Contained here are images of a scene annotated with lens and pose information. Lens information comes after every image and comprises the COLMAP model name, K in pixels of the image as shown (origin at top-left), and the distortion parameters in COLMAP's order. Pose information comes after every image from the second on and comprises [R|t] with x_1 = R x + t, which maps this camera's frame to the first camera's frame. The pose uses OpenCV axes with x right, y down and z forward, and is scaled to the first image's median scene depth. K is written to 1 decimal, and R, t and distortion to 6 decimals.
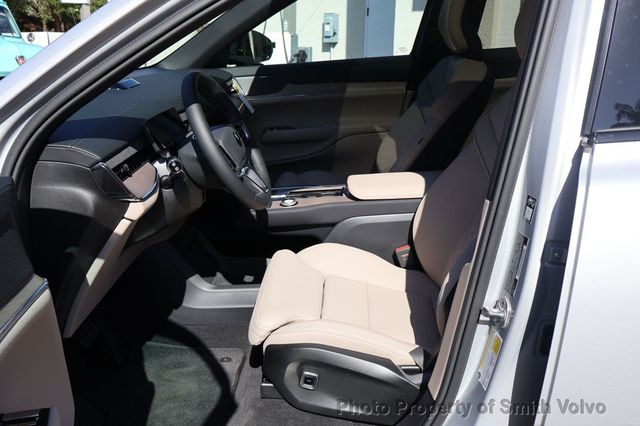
lens RADIAL K [[631.6, 0, 321.3], [0, 631.6, 213.9], [0, 0, 1]] dist [-0.011292, 0.000000]
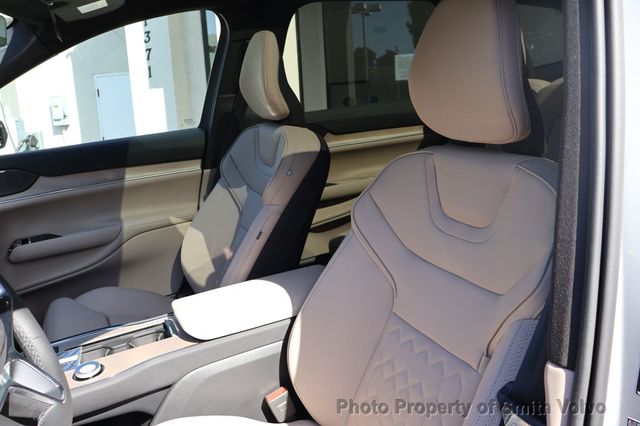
lens RADIAL K [[533.0, 0, 323.0], [0, 533.0, 211.8], [0, 0, 1]] dist [0.005811, -0.004424]
pose [[0.884218, -0.139243, 0.445836, -0.044514], [0.180075, 0.982365, -0.050328, -0.077598], [-0.430966, 0.124785, 0.893699, 0.312657]]
